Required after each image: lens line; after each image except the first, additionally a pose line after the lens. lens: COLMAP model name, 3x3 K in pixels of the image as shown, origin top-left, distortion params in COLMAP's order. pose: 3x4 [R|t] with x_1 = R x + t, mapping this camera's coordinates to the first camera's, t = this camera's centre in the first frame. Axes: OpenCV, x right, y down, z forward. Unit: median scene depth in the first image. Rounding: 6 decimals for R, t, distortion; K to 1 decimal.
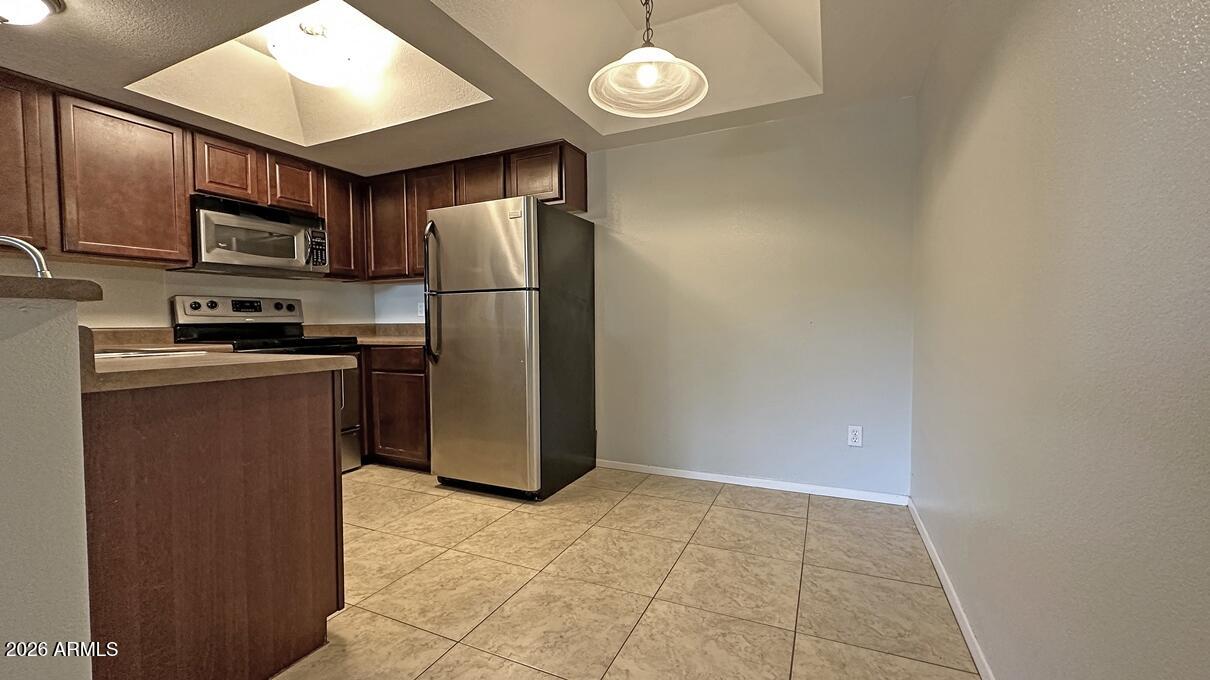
lens RADIAL K [[482.7, 0, 605.0], [0, 482.7, 340.0], [0, 0, 1]] dist [-0.002655, 0.000558]
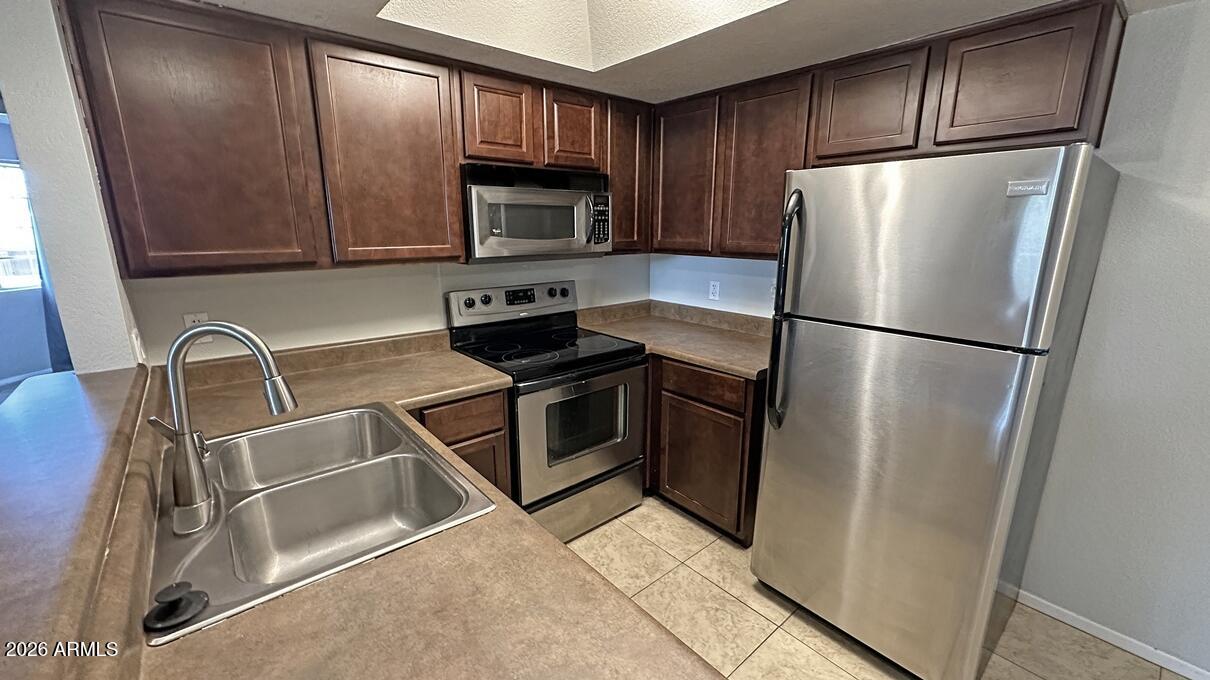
lens RADIAL K [[482.7, 0, 605.0], [0, 482.7, 340.0], [0, 0, 1]] dist [-0.002655, 0.000558]
pose [[0.909276, 0.106994, -0.402205, -0.308501], [-0.026961, 0.979504, 0.199613, -0.176310], [0.415319, -0.170660, 0.893524, 0.357278]]
